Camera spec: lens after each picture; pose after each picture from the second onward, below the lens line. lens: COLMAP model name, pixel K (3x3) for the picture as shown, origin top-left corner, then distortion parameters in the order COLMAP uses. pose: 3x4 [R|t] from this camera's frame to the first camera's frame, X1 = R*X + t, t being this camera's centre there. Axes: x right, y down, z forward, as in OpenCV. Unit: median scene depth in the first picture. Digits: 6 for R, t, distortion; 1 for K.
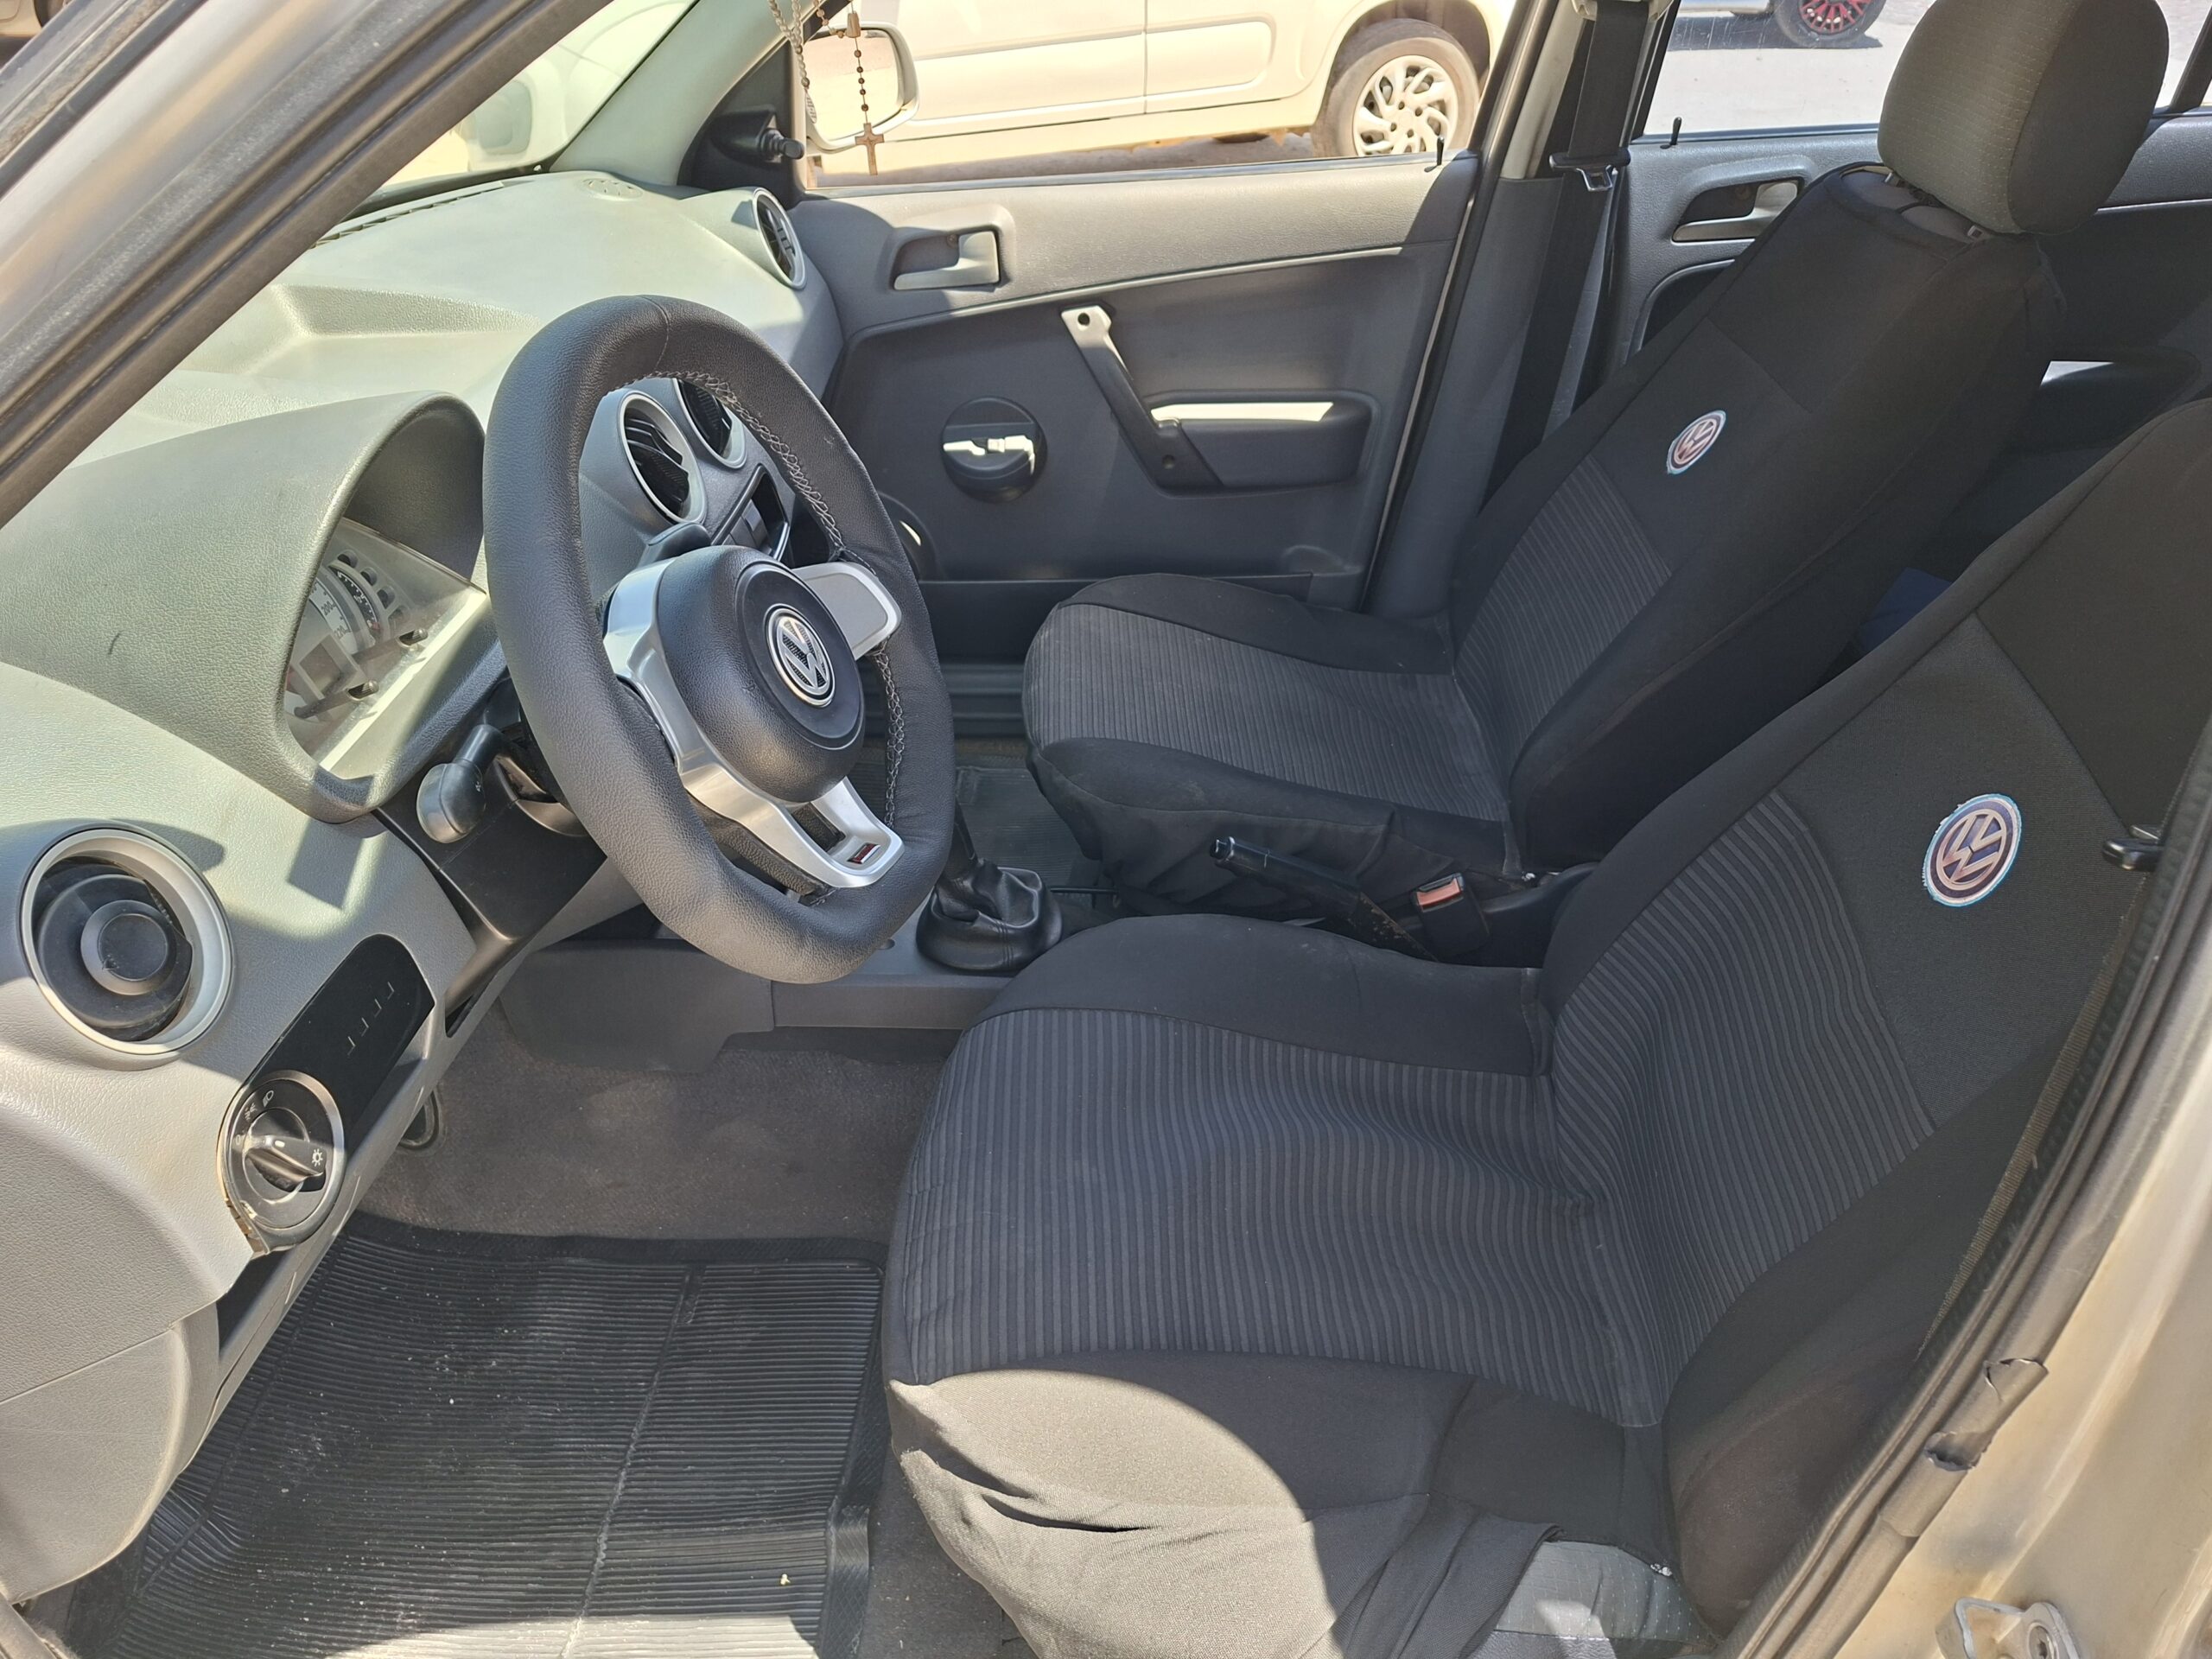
lens RADIAL K [[1548.8, 0, 1093.9], [0, 1548.8, 851.1], [0, 0, 1]] dist [0.058205, -0.050964]
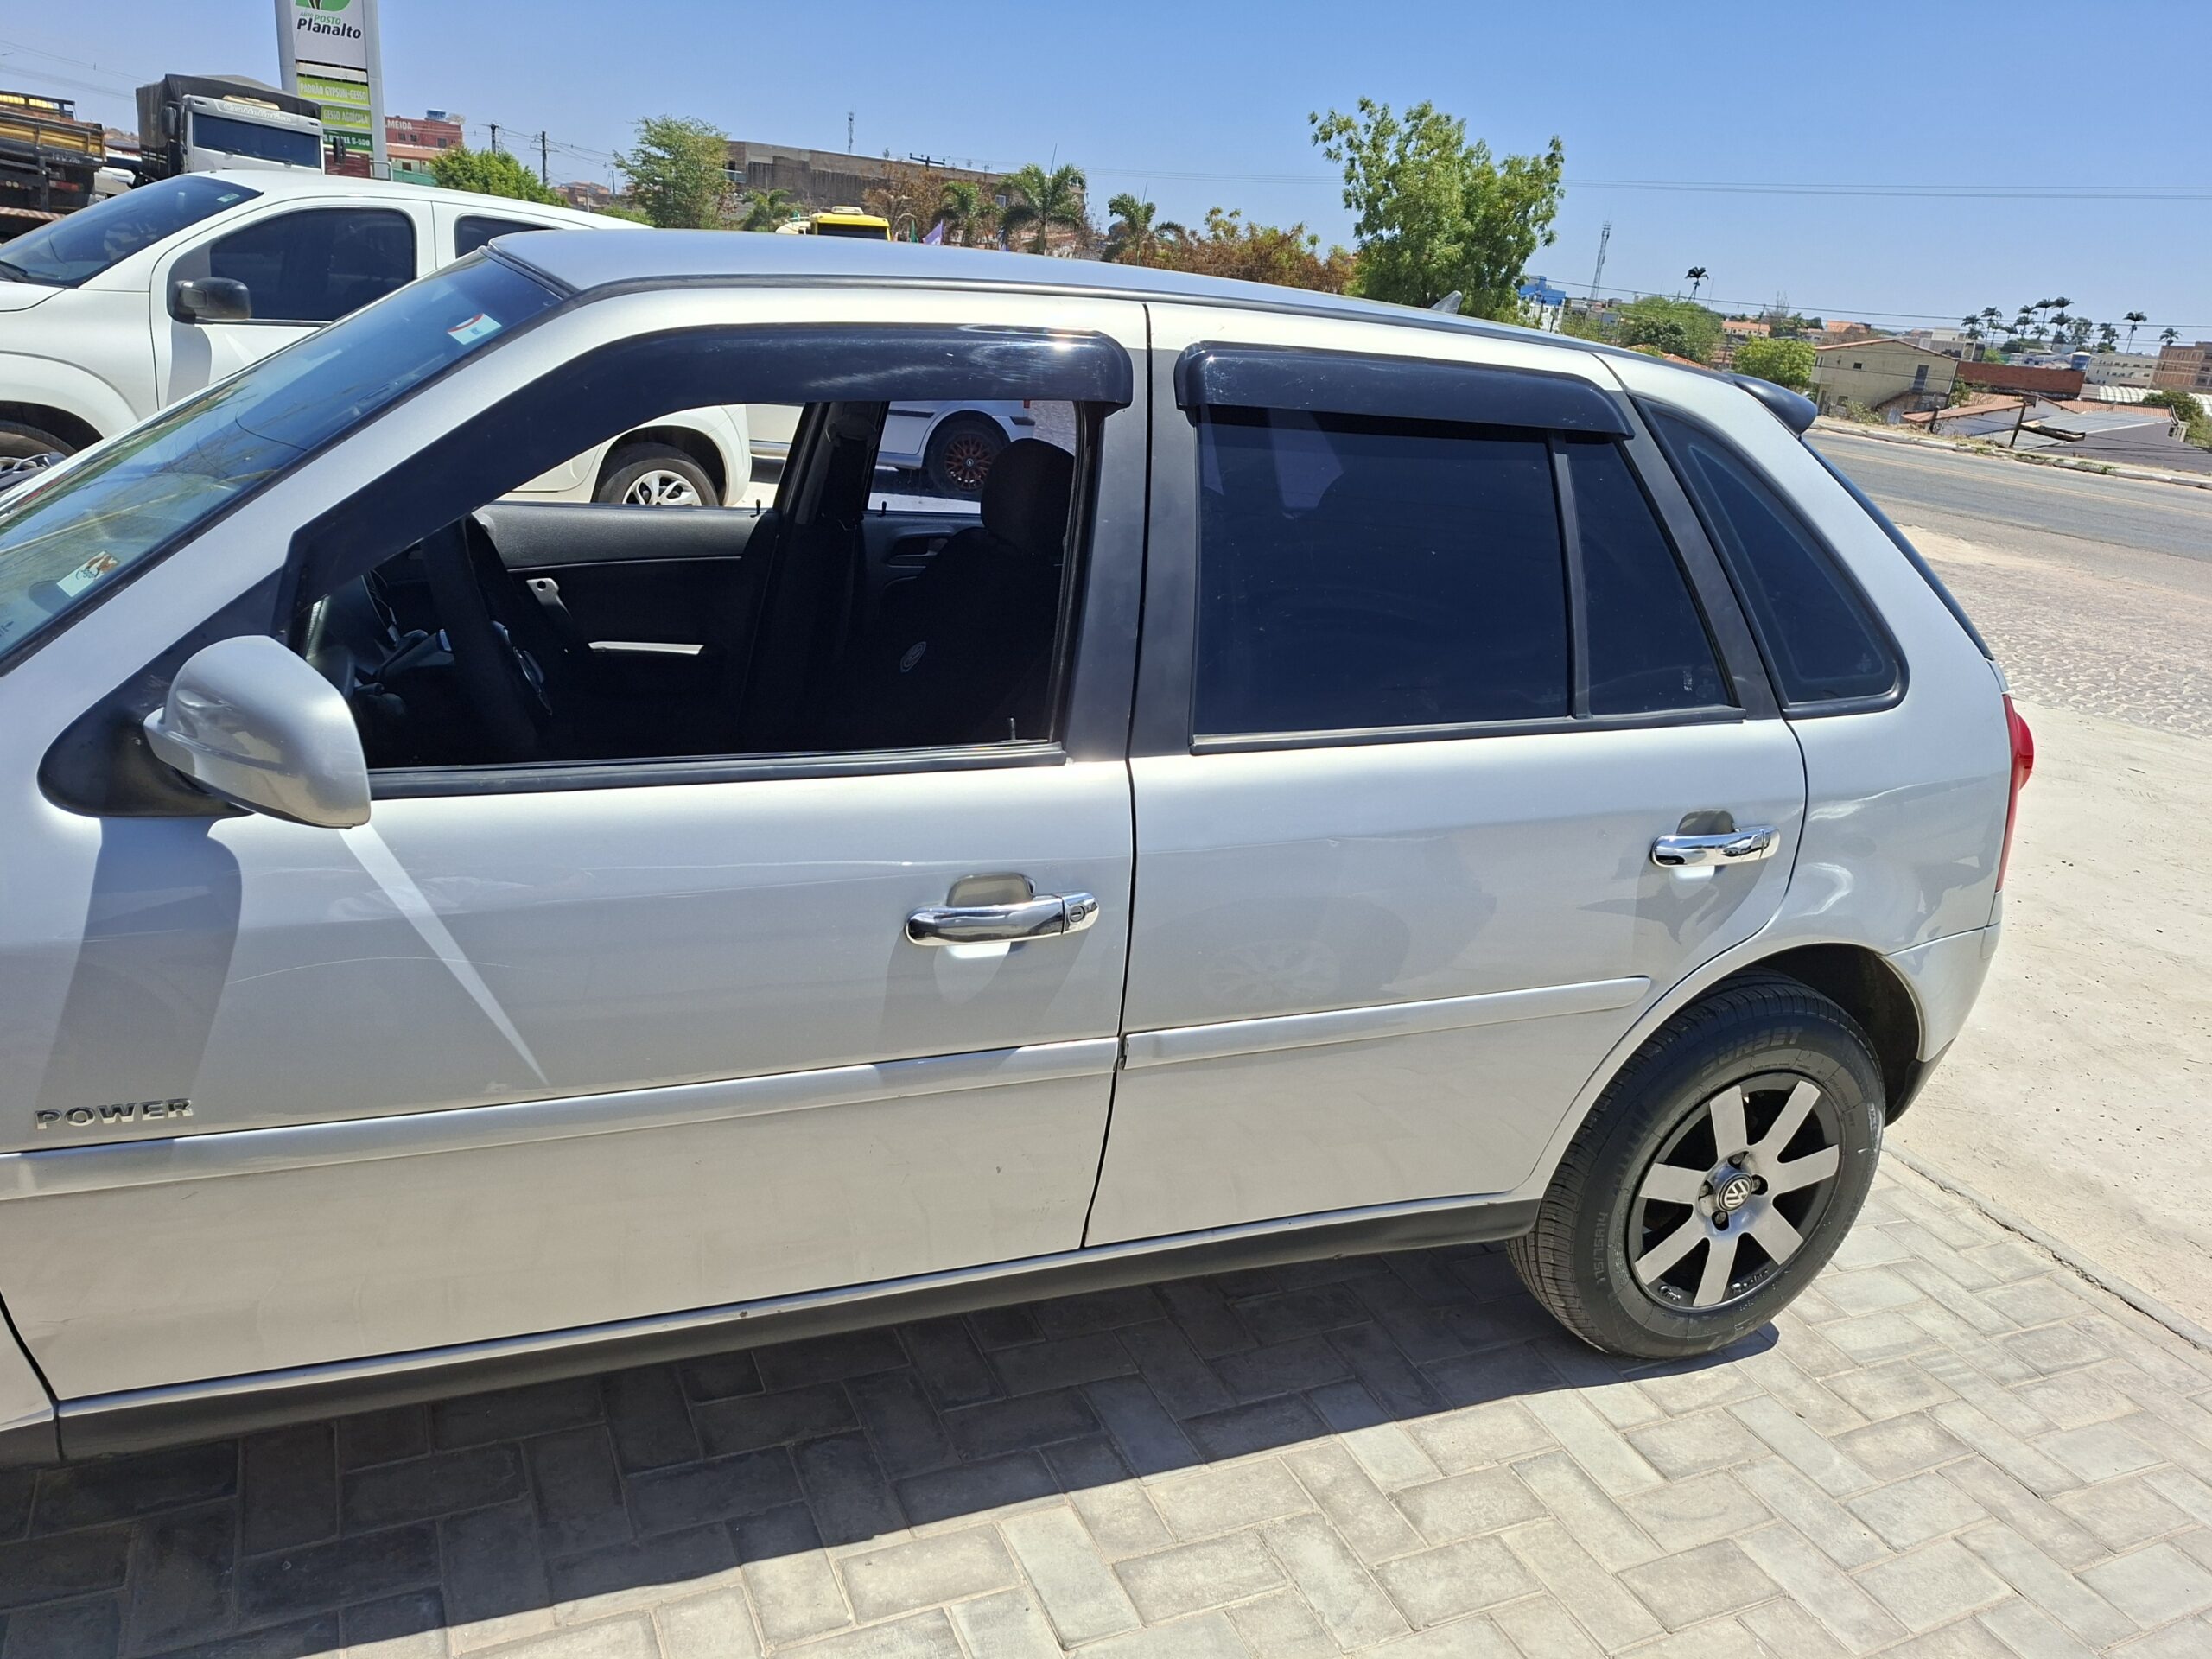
lens RADIAL K [[1548.8, 0, 1099.1], [0, 1548.8, 845.0], [0, 0, 1]] dist [0.058205, -0.050964]
pose [[0.886066, -0.019079, 0.463167, -0.243533], [0.131163, 0.968642, -0.211021, 0.323397], [-0.444617, 0.247729, 0.860783, -0.549636]]
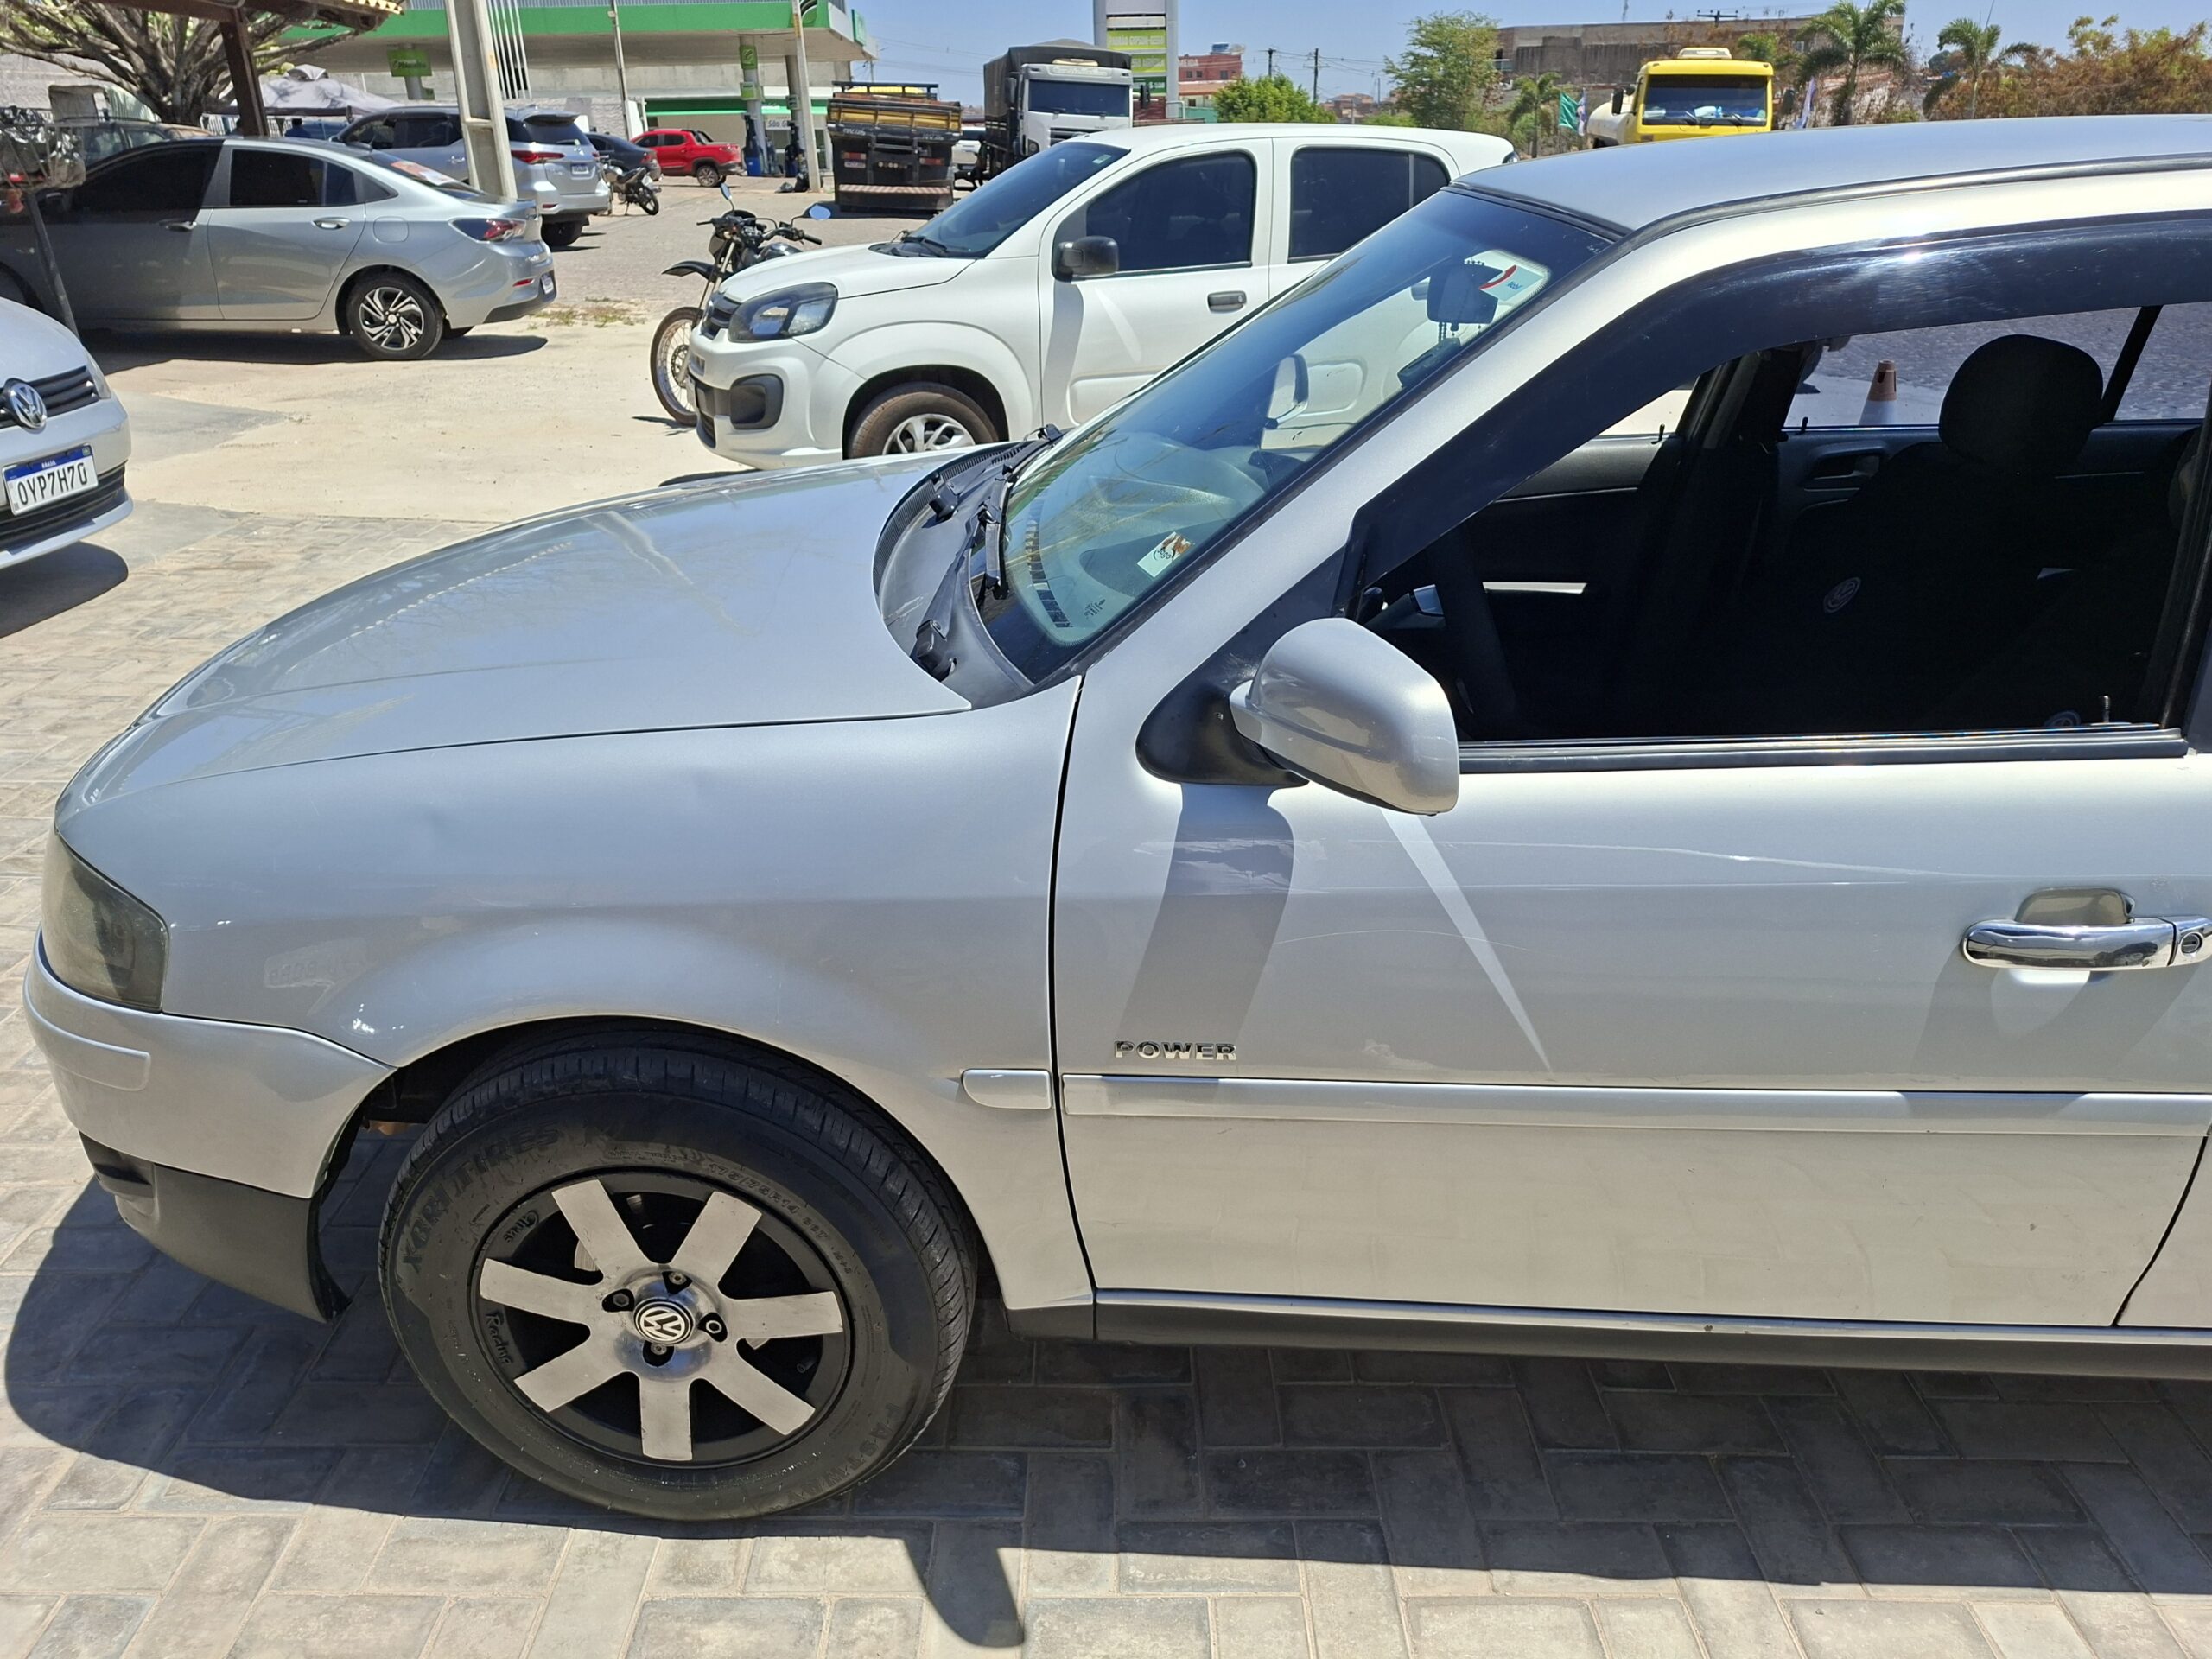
lens RADIAL K [[1548.8, 0, 1107.0], [0, 1548.8, 832.5], [0, 0, 1]] dist [0.058205, -0.050964]
pose [[0.998997, 0.024955, 0.037180, -0.388996], [-0.017581, 0.982223, -0.186893, 0.265279], [-0.041183, 0.186052, 0.981676, -0.475566]]
